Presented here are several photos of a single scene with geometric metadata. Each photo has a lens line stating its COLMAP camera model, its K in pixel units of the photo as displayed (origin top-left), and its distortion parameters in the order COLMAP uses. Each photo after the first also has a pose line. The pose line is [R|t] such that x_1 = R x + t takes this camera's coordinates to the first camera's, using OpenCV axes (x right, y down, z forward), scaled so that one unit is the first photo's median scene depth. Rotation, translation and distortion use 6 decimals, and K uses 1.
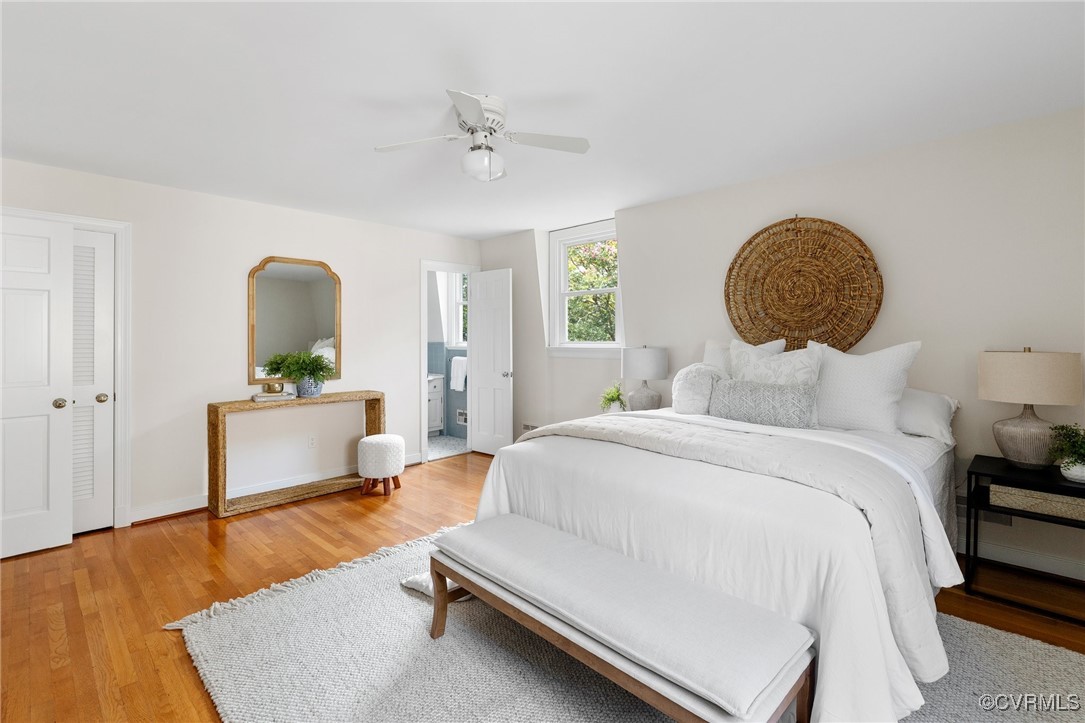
lens RADIAL K [[502.2, 0, 543.6], [0, 502.2, 336.4], [0, 0, 1]] dist [-0.000065, 0.000006]
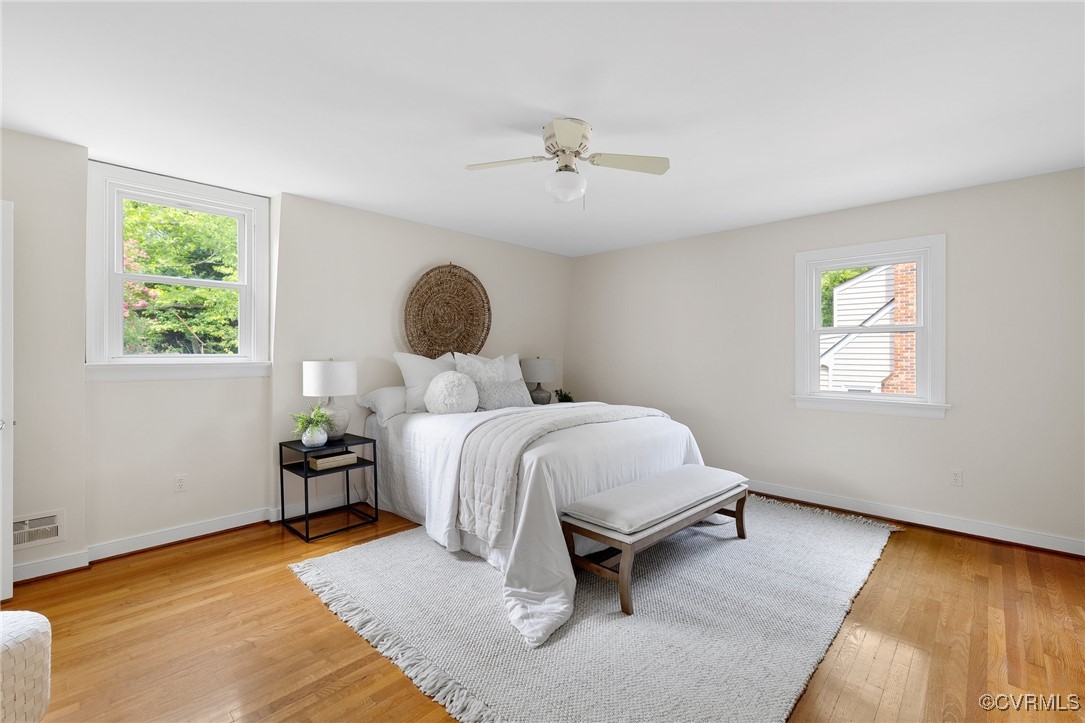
lens RADIAL K [[476.6, 0, 540.4], [0, 476.6, 354.9], [0, 0, 1]] dist [0.006313, 0.000283]
pose [[-0.015419, 0.002306, 0.999878, -0.787105], [-0.003176, 0.999992, -0.002355, 0.014979], [-0.999876, -0.003212, -0.015412, 0.747950]]
